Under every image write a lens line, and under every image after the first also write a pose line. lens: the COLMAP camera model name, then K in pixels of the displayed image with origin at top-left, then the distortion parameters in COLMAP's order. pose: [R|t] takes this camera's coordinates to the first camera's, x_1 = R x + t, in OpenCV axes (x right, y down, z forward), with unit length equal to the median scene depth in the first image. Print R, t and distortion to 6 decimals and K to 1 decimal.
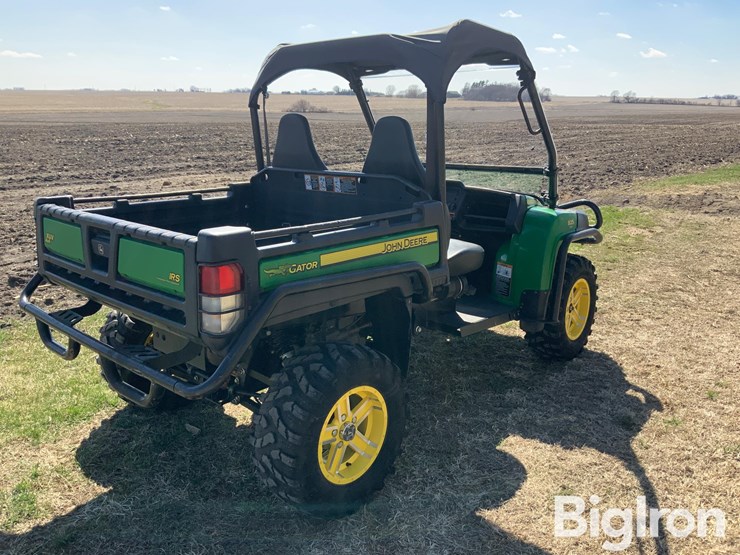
lens RADIAL K [[612.1, 0, 365.3], [0, 612.1, 277.8], [0, 0, 1]] dist [0.082944, -0.153517]
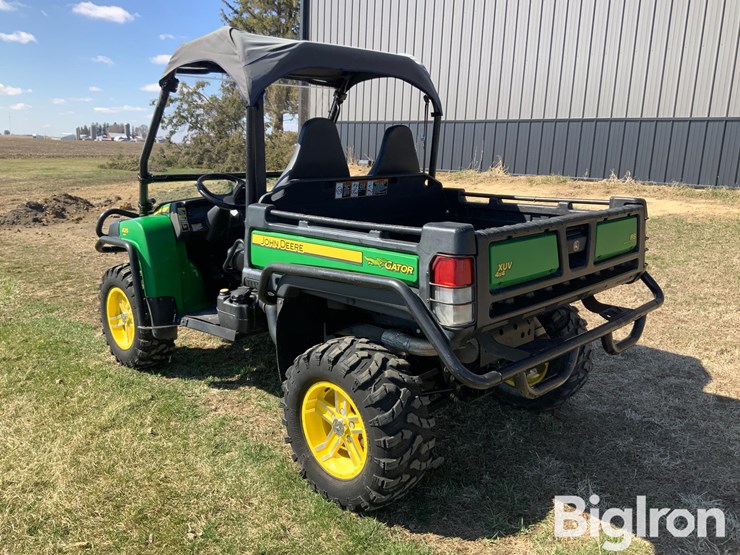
lens RADIAL K [[609.5, 0, 367.4], [0, 609.5, 275.0], [0, 0, 1]] dist [0.080058, -0.136898]
pose [[0.037719, -0.209267, 0.977131, -1.089933], [0.246069, 0.949662, 0.193886, -0.213166], [-0.968518, 0.233128, 0.087314, 0.944132]]
